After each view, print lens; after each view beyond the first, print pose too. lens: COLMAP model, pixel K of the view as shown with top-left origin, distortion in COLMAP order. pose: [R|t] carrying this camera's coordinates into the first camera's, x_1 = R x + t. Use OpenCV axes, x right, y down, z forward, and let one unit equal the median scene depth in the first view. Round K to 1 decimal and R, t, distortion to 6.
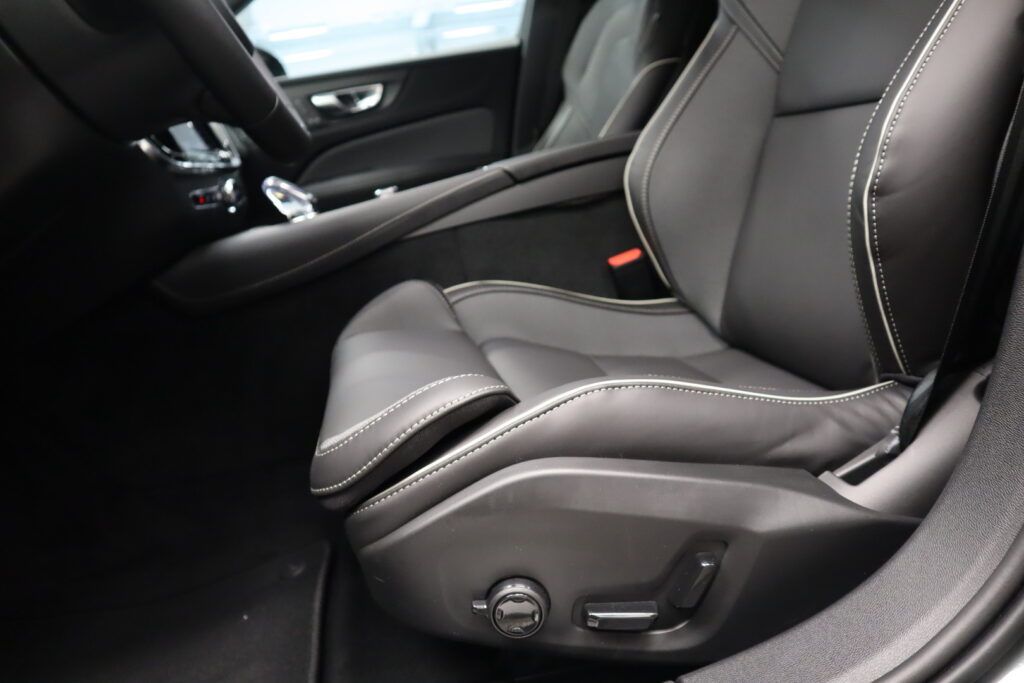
lens RADIAL K [[691.6, 0, 512.0], [0, 691.6, 341.5], [0, 0, 1]] dist [-0.082654, 0.006850]
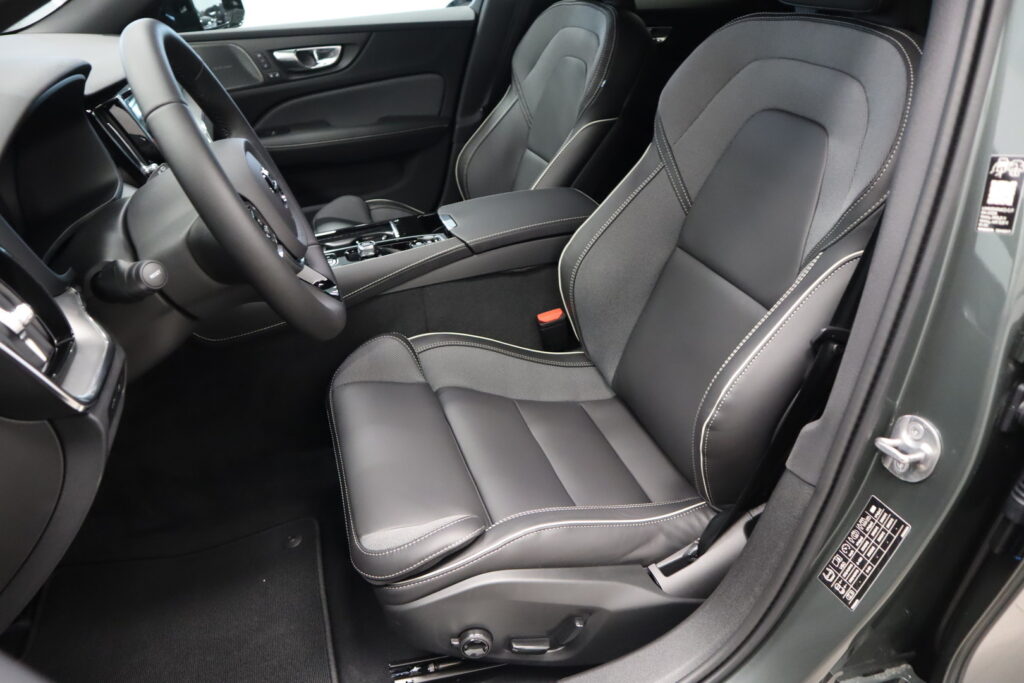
lens RADIAL K [[691.6, 0, 512.0], [0, 691.6, 341.5], [0, 0, 1]] dist [-0.082654, 0.006850]
pose [[0.982523, 0.083402, 0.166414, -0.223634], [-0.121506, 0.964629, 0.233937, -0.697579], [-0.141017, -0.250069, 0.957904, -0.468356]]
